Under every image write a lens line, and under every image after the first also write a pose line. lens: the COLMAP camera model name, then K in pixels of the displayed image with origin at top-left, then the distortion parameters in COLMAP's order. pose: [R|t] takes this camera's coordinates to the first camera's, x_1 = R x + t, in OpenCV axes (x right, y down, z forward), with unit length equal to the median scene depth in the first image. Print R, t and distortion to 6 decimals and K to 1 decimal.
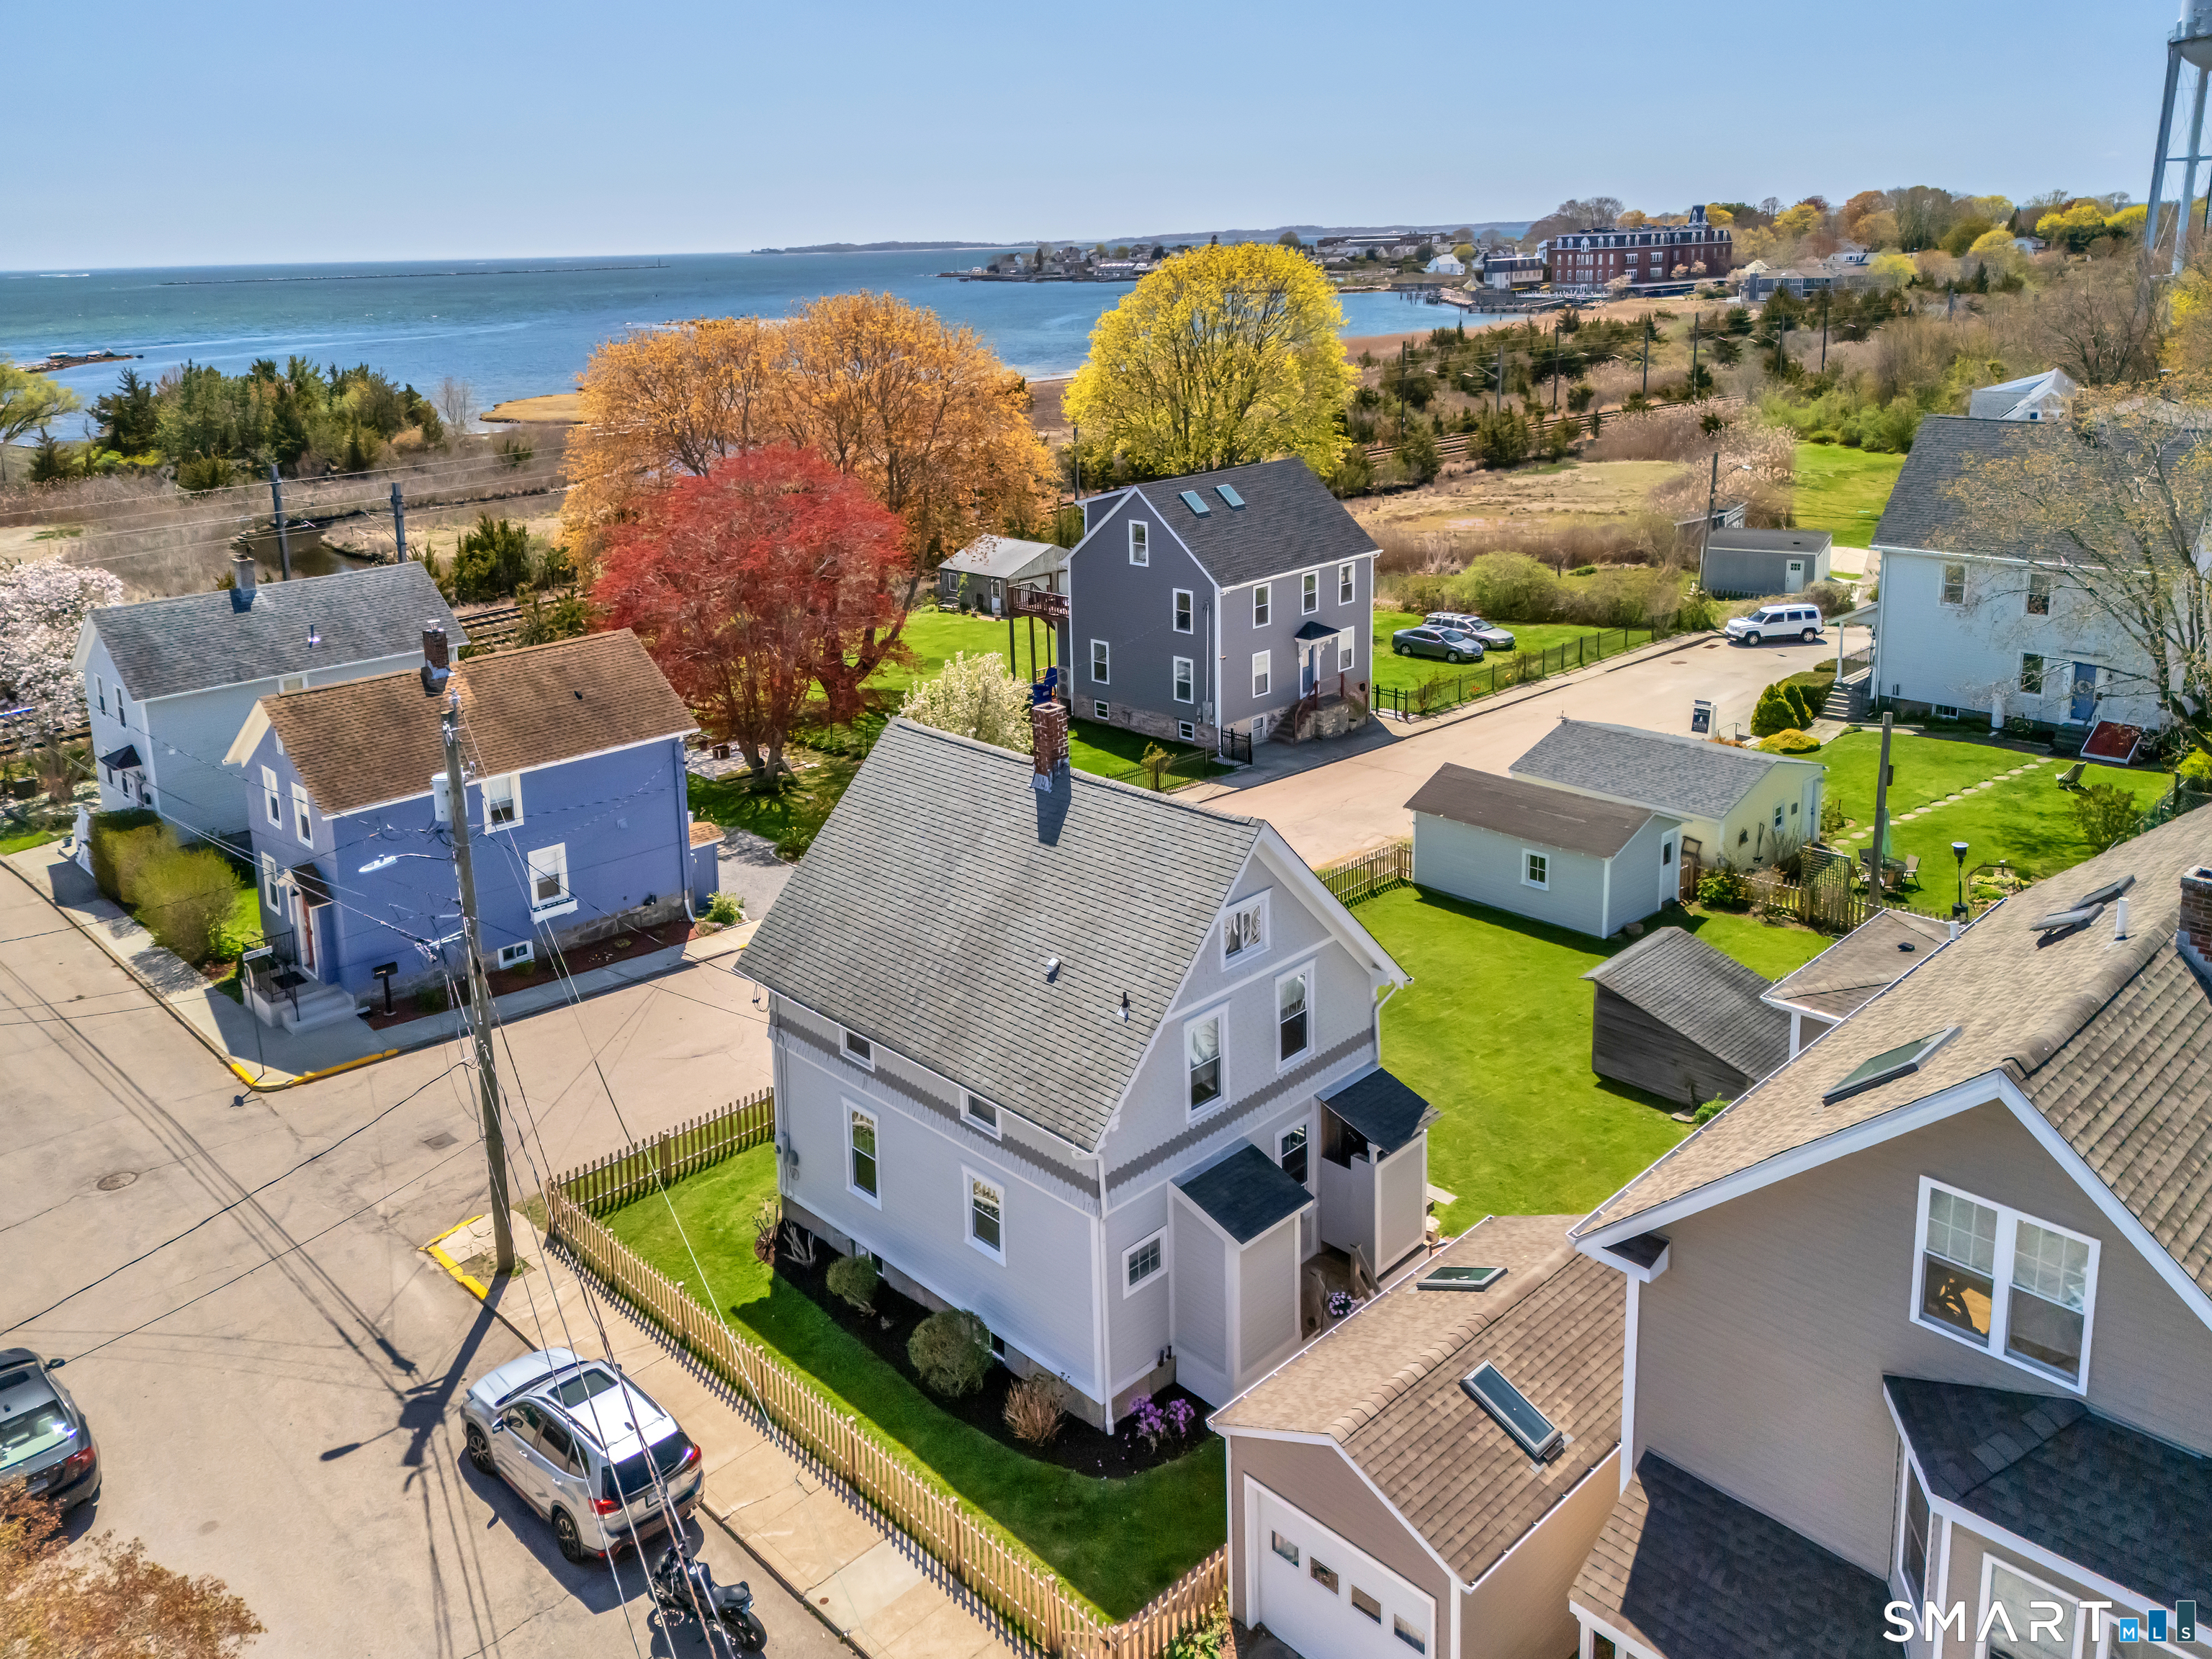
lens RADIAL K [[1578.3, 0, 1106.0], [0, 1578.3, 829.5], [0, 0, 1]] dist [0.076389, -0.000153]
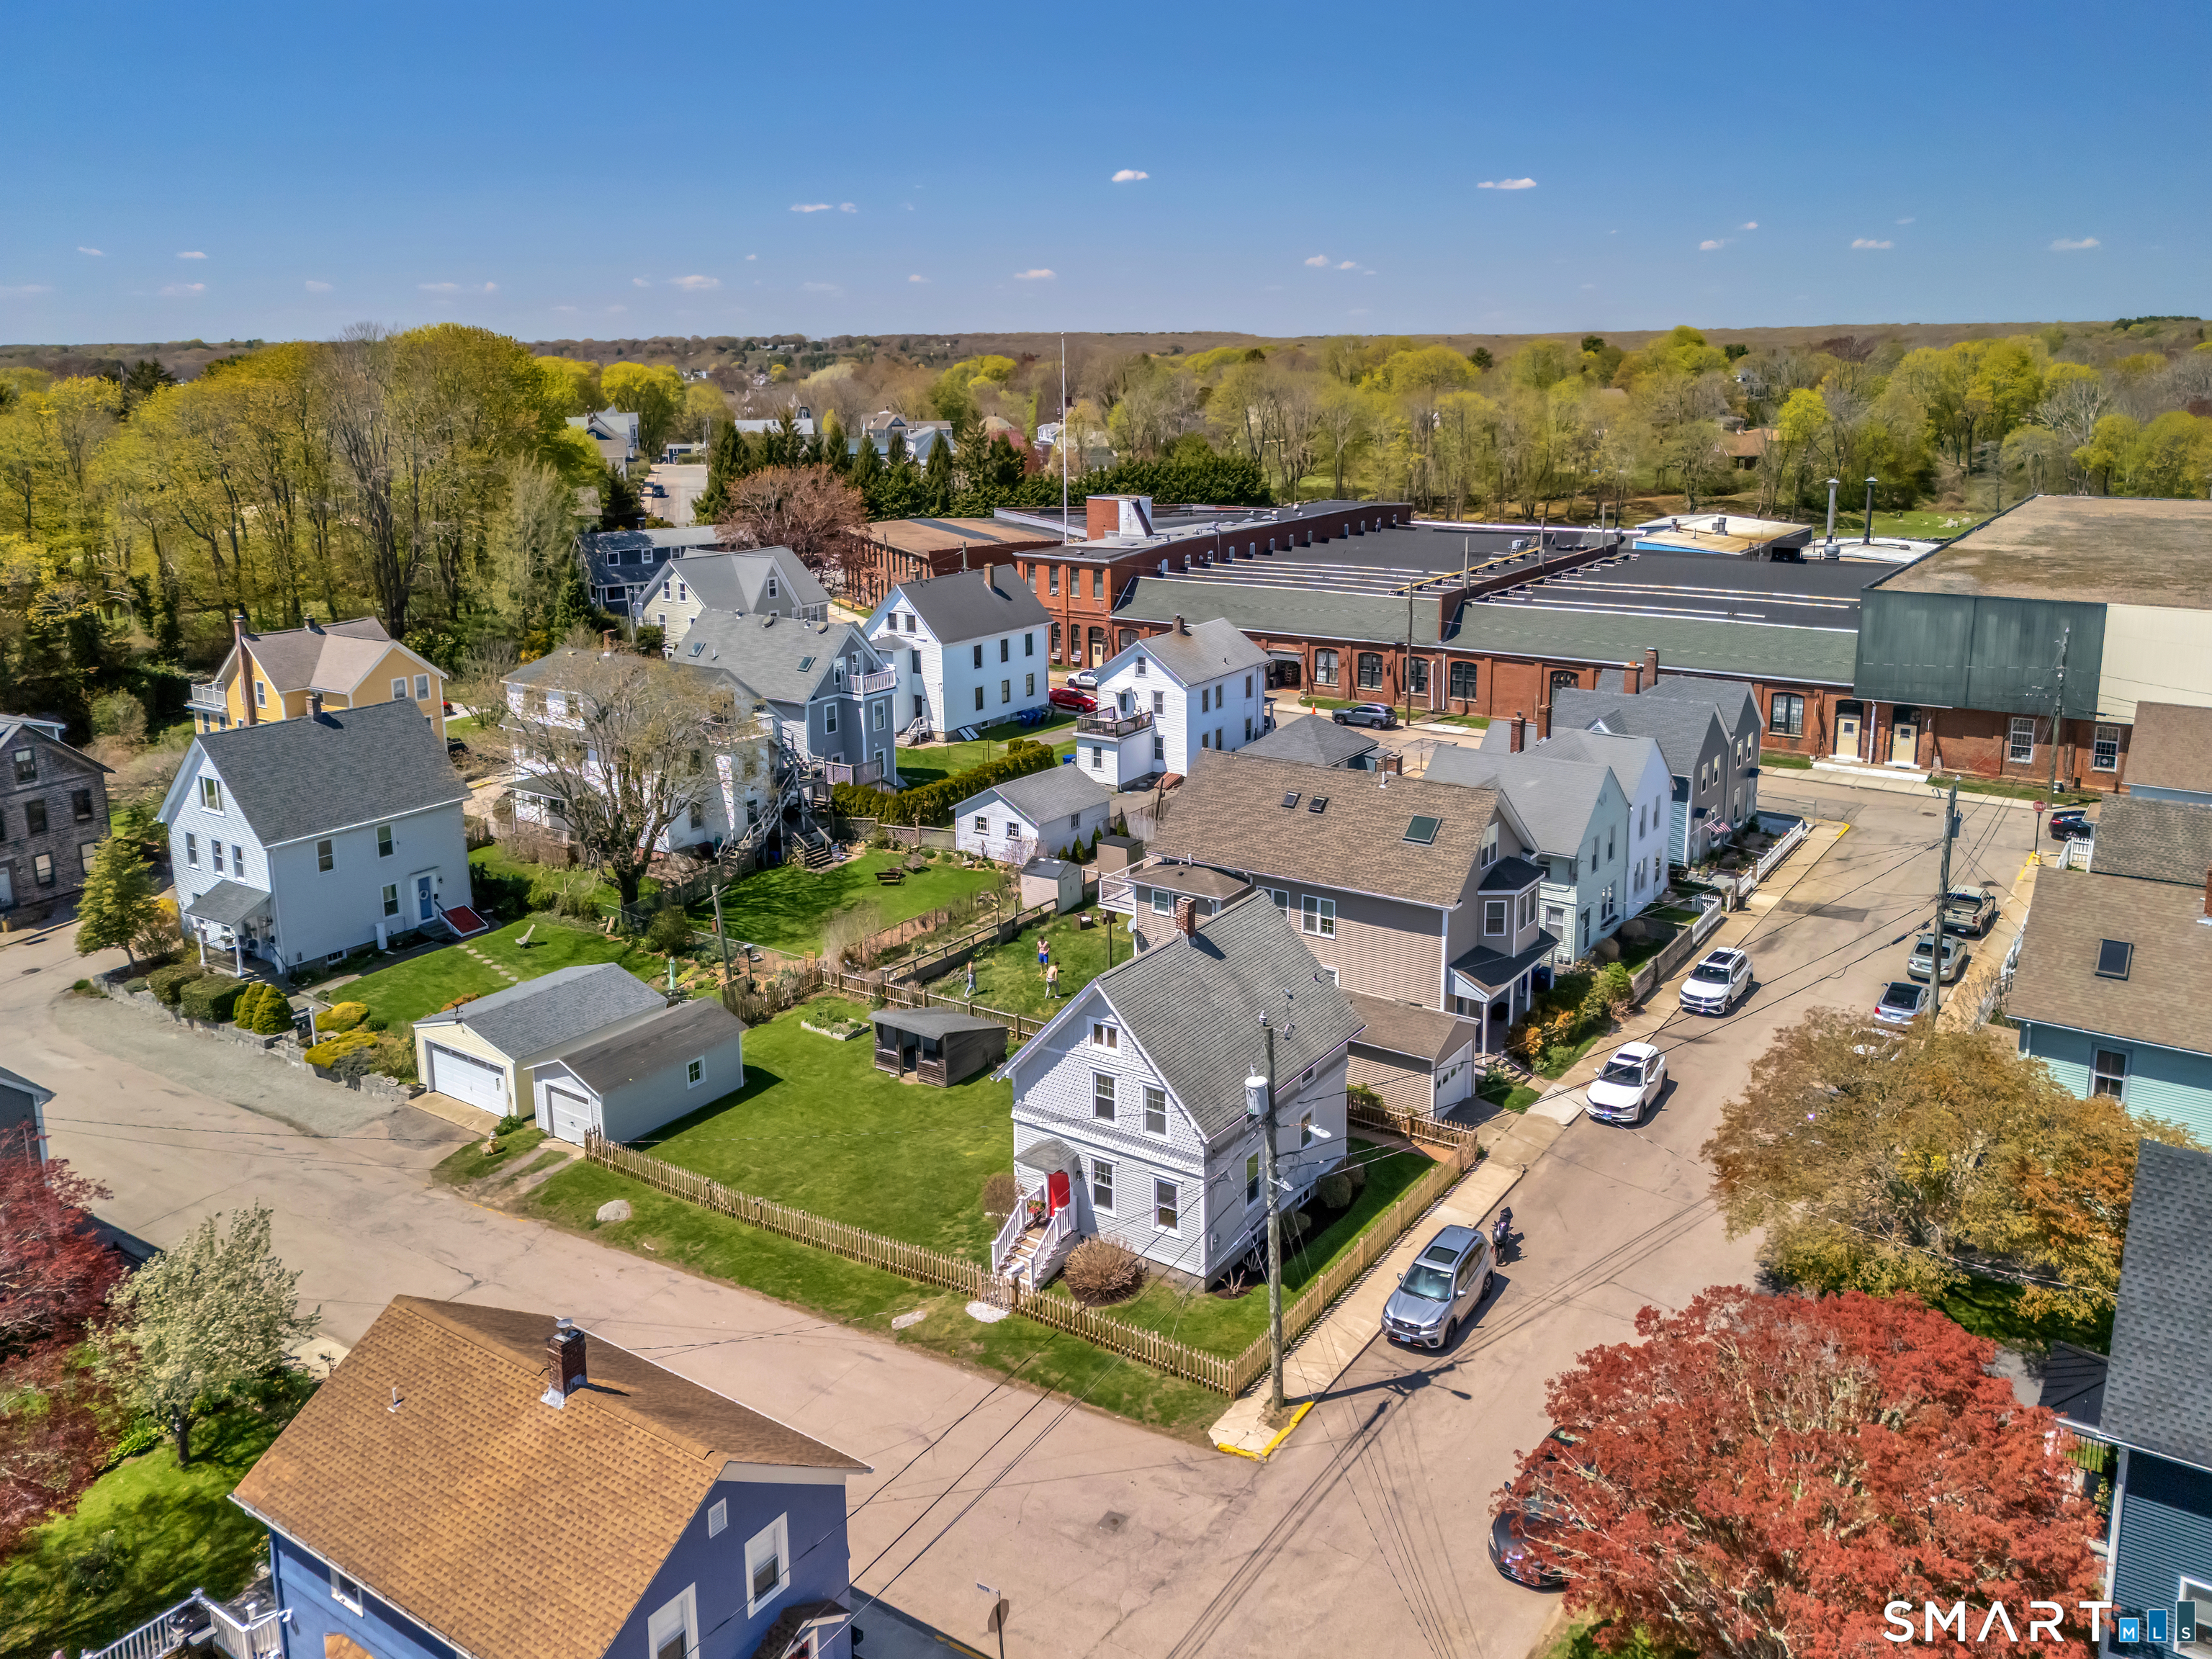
lens RADIAL K [[1672.8, 0, 1142.2], [0, 1672.8, 696.9], [0, 0, 1]] dist [0.103531, -0.113397]
pose [[-0.206460, -0.164839, 0.964470, -1.181556], [0.344758, 0.910237, 0.229371, -0.478412], [-0.915705, 0.379865, -0.131098, 0.740779]]
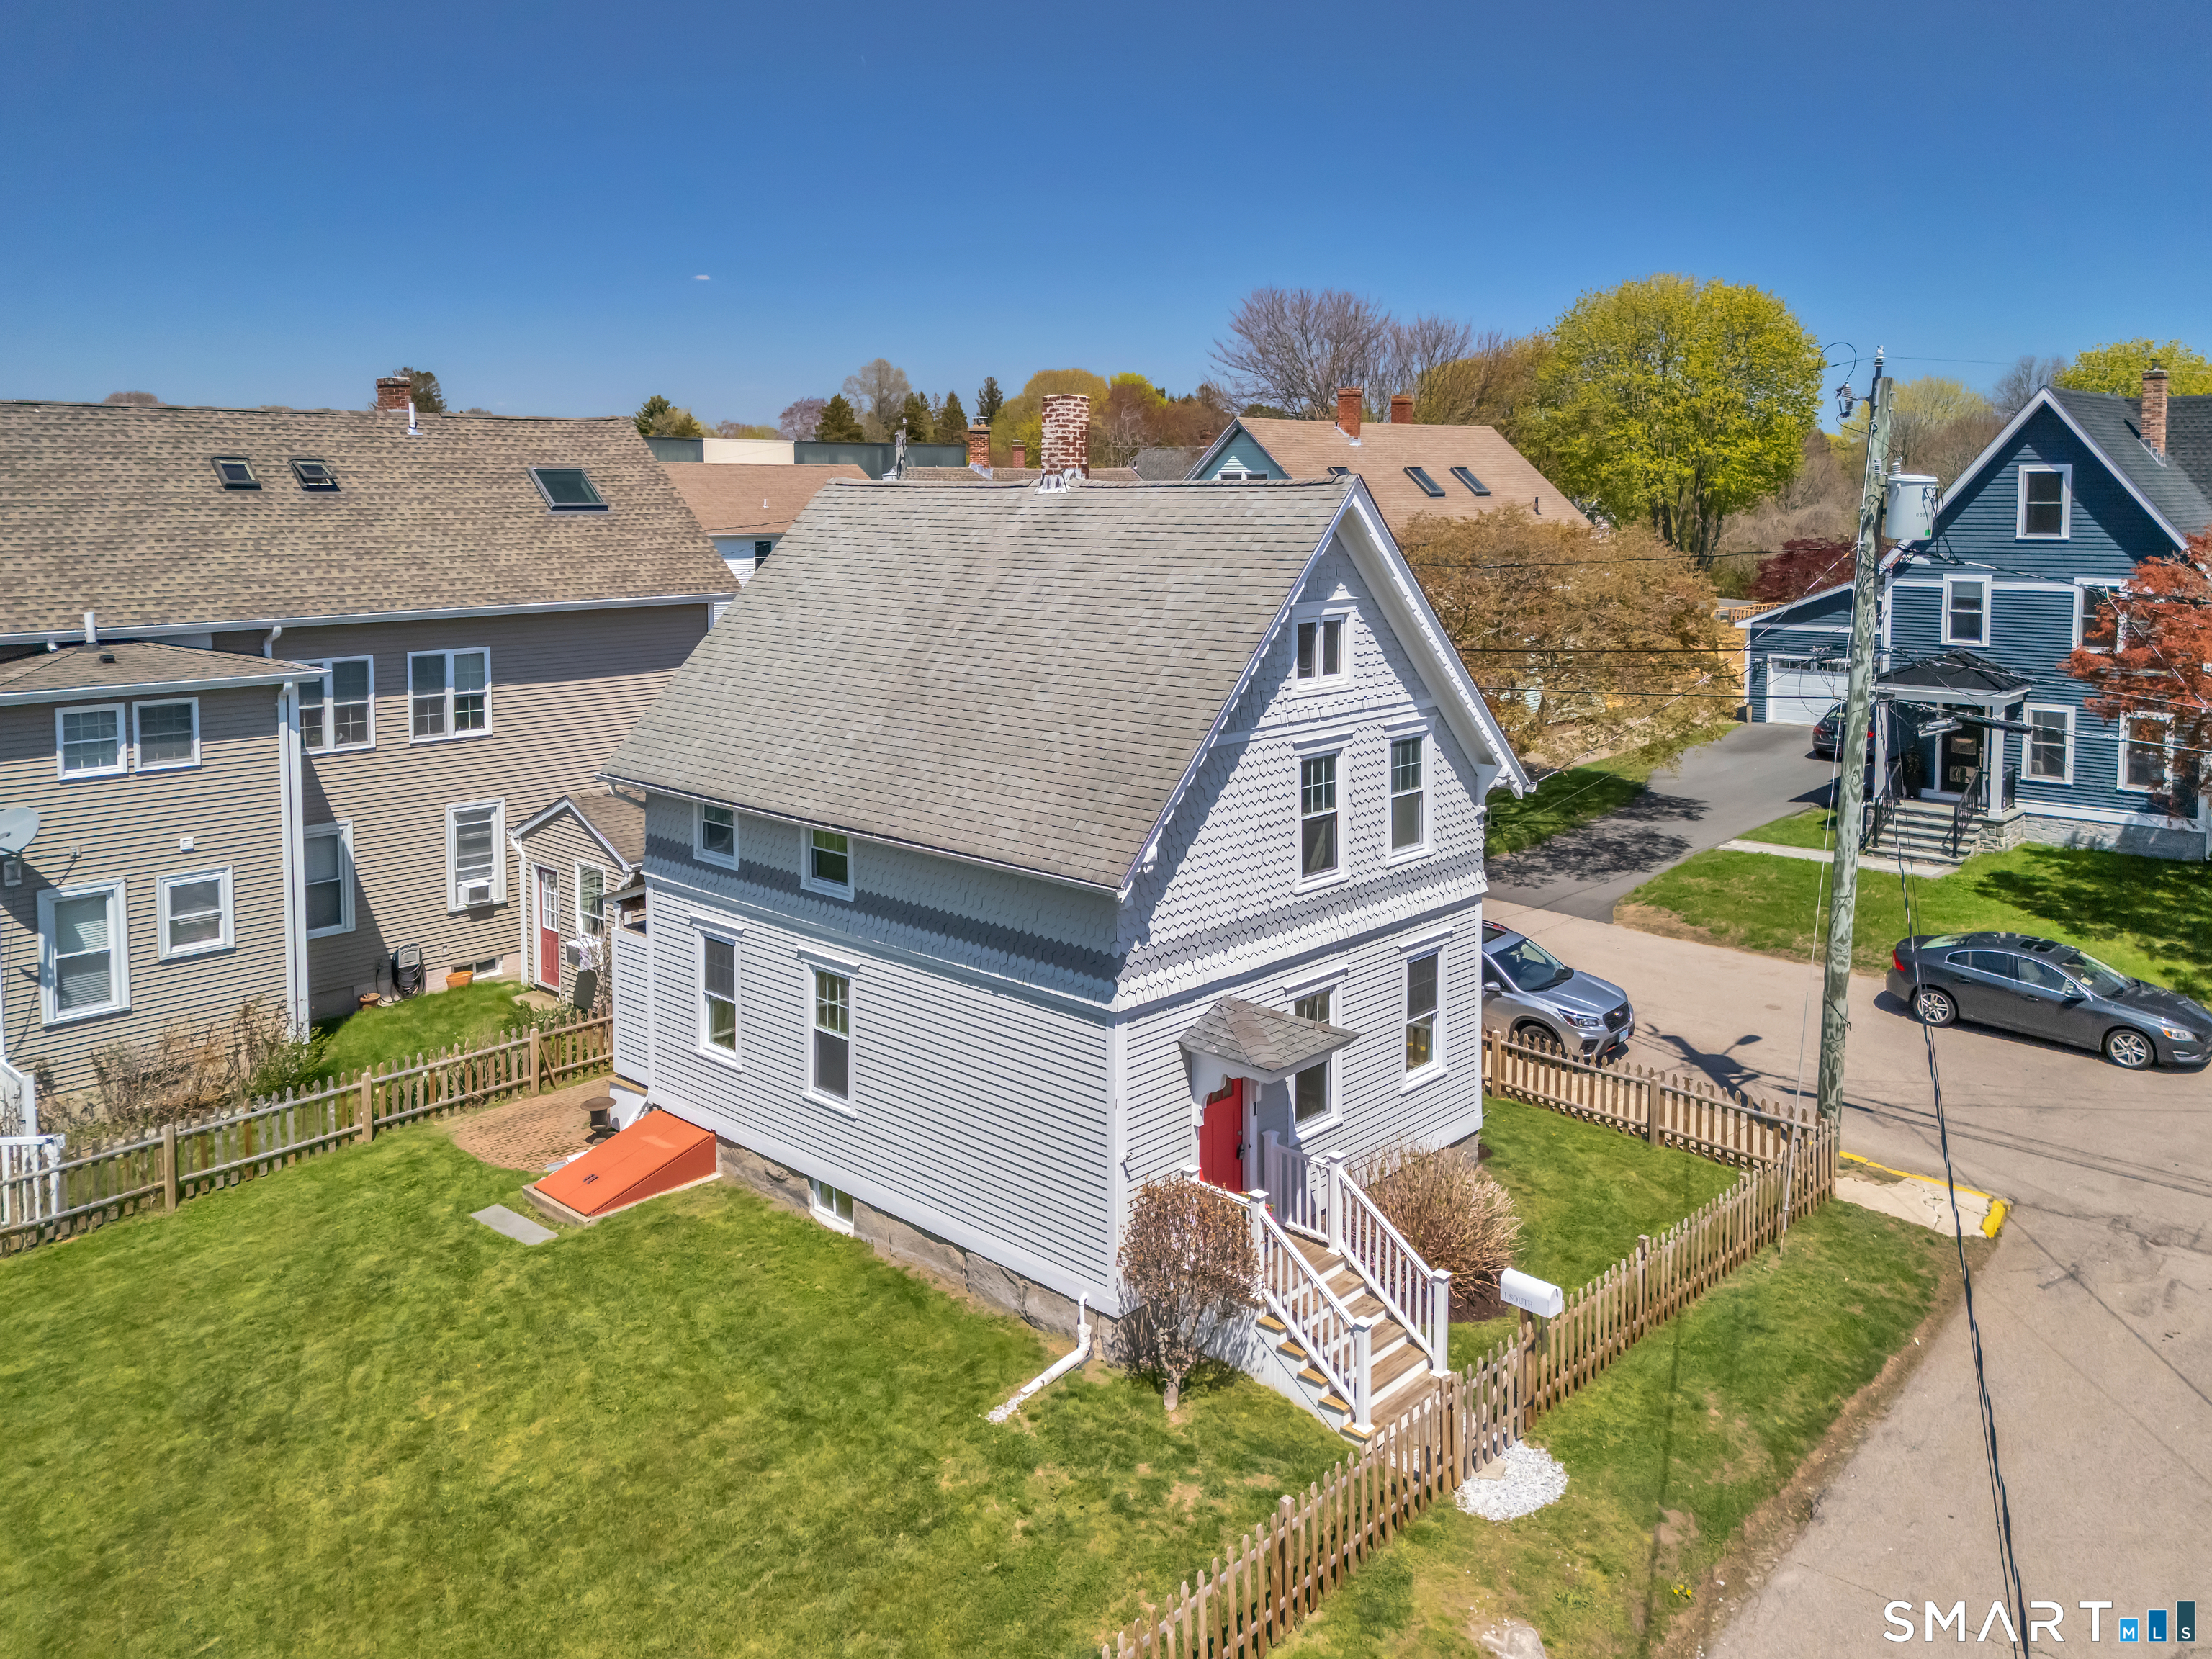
lens RADIAL K [[1703.1, 0, 1103.6], [0, 1703.1, 578.0], [0, 0, 1]] dist [0.081000, -0.090687]
pose [[-0.998919, 0.036144, -0.029217, -0.016626], [0.021846, 0.920031, 0.391237, -0.205532], [0.041021, 0.390176, -0.919826, 1.118688]]
